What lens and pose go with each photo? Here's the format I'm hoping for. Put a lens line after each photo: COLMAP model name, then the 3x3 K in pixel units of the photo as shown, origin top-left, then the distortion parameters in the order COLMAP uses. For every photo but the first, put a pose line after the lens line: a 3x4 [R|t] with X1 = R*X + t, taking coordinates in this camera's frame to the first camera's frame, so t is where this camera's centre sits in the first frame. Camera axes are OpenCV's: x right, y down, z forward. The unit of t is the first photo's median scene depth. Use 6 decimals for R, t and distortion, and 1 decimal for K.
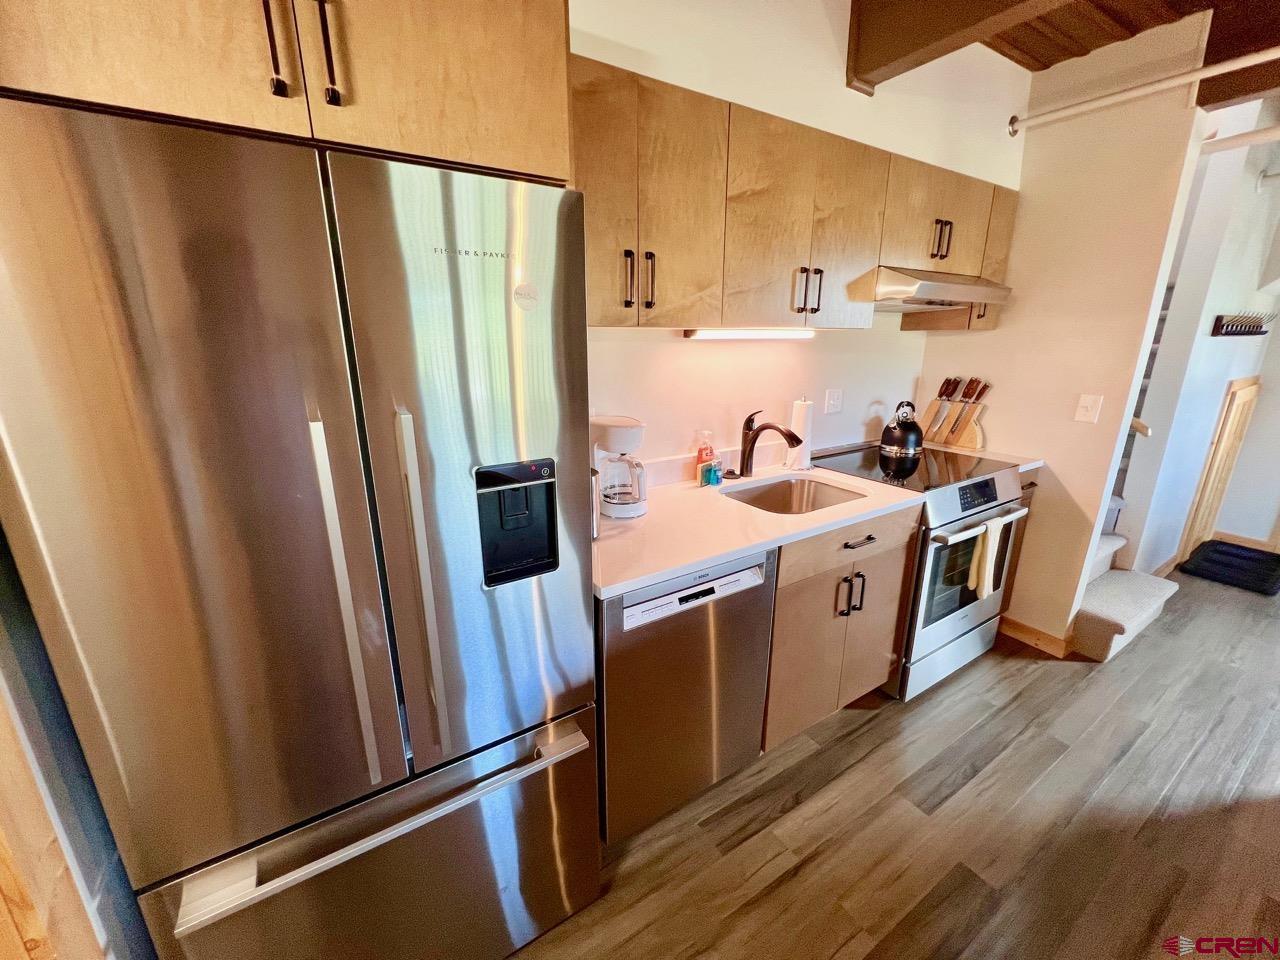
lens RADIAL K [[515.2, 0, 642.7], [0, 515.2, 478.9], [0, 0, 1]] dist [-0.000145, 0.000508]
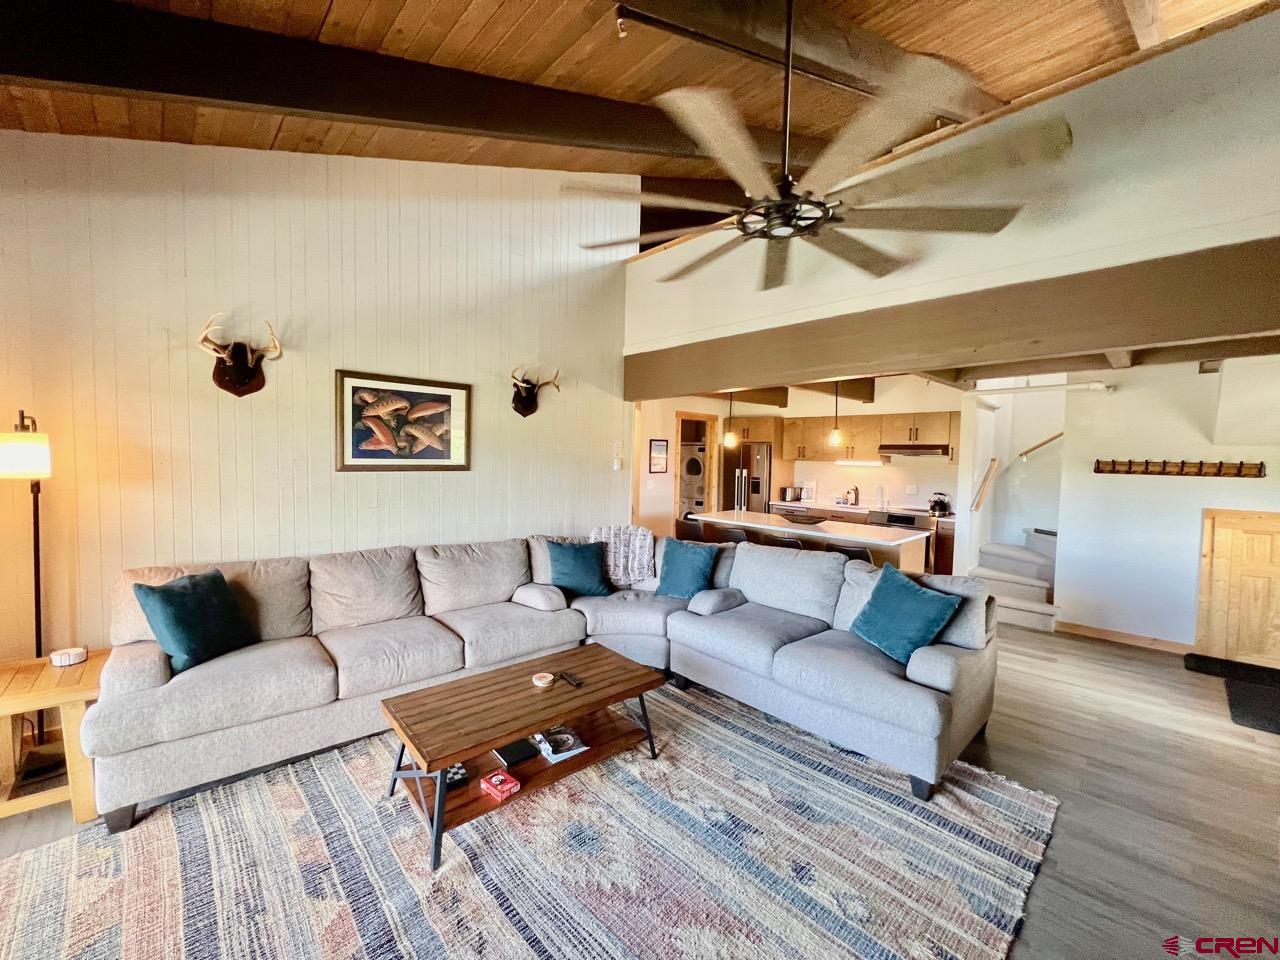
lens RADIAL K [[512.4, 0, 637.3], [0, 512.4, 475.5], [0, 0, 1]] dist [-0.001067, 0.000010]
pose [[0.187072, 0.050882, -0.981028, 3.803682], [-0.279775, 0.960059, -0.003556, 0.257465], [0.941664, 0.275132, 0.193835, -1.190125]]
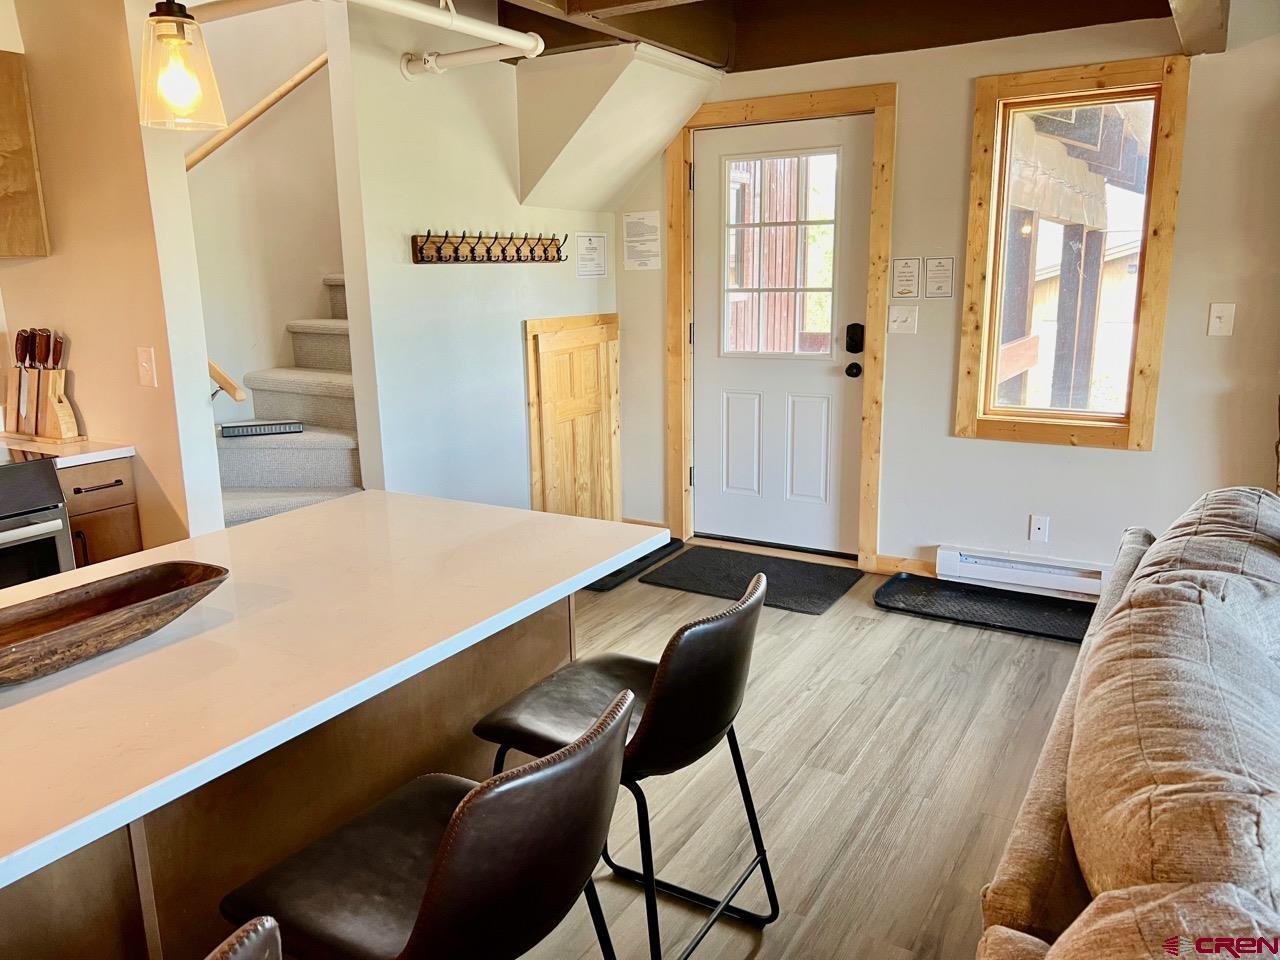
lens RADIAL K [[969.2, 0, 647.5], [0, 969.2, 486.6], [0, 0, 1]] dist [0.018359, -0.022439]
pose [[0.890471, -0.111581, 0.441148, 1.128471], [0.134848, 0.990630, -0.021633, 0.187297], [-0.434601, 0.078751, 0.897173, -0.597525]]
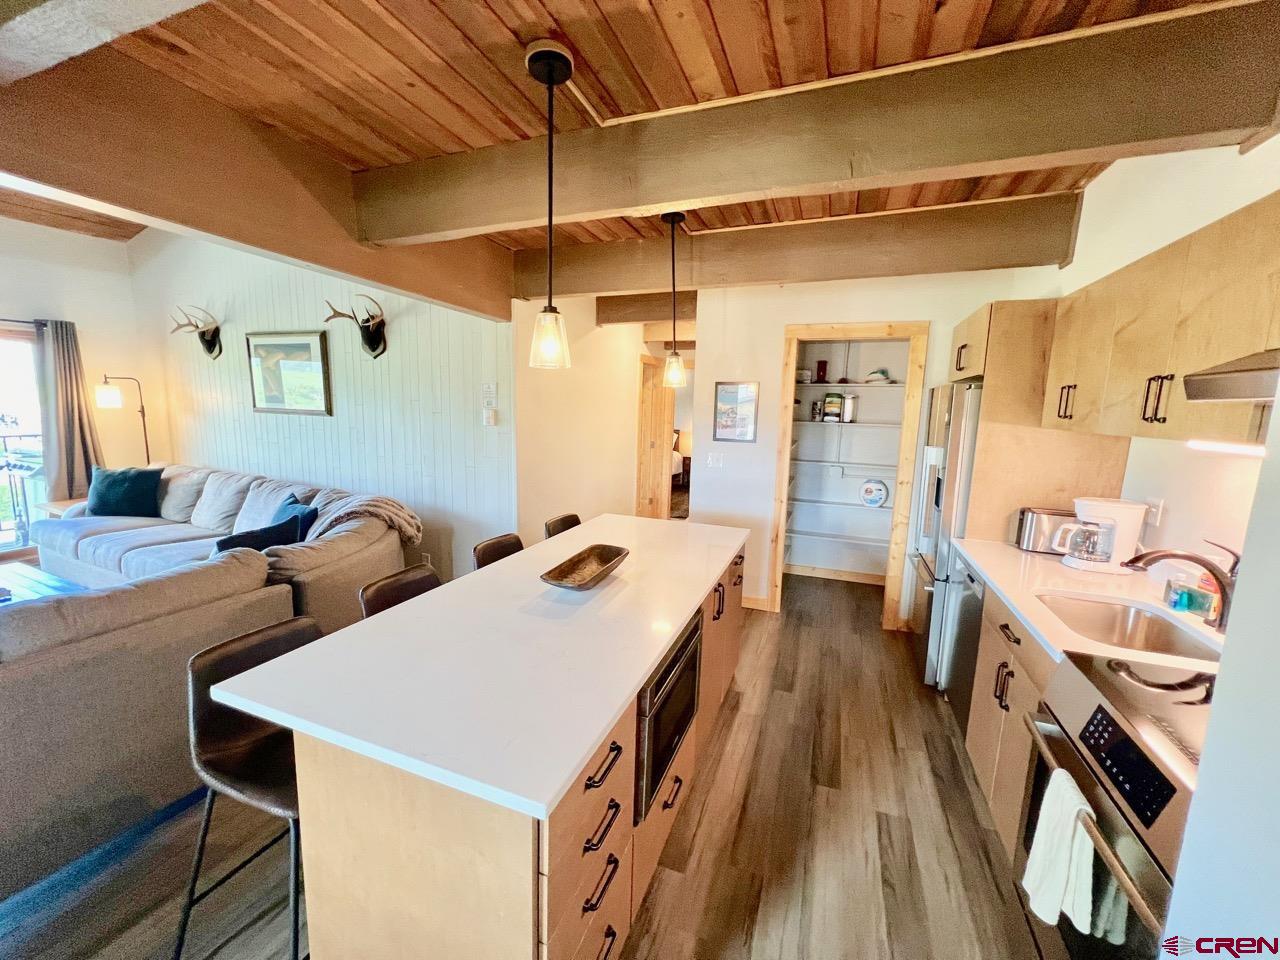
lens RADIAL K [[512.4, 0, 636.7], [0, 512.4, 479.8], [0, 0, 1]] dist [-0.001067, 0.000010]
pose [[-0.806796, 0.068665, -0.586827, 1.609558], [-0.179990, 0.917450, 0.354810, -0.391512], [0.562747, 0.391882, -0.727835, 1.202171]]
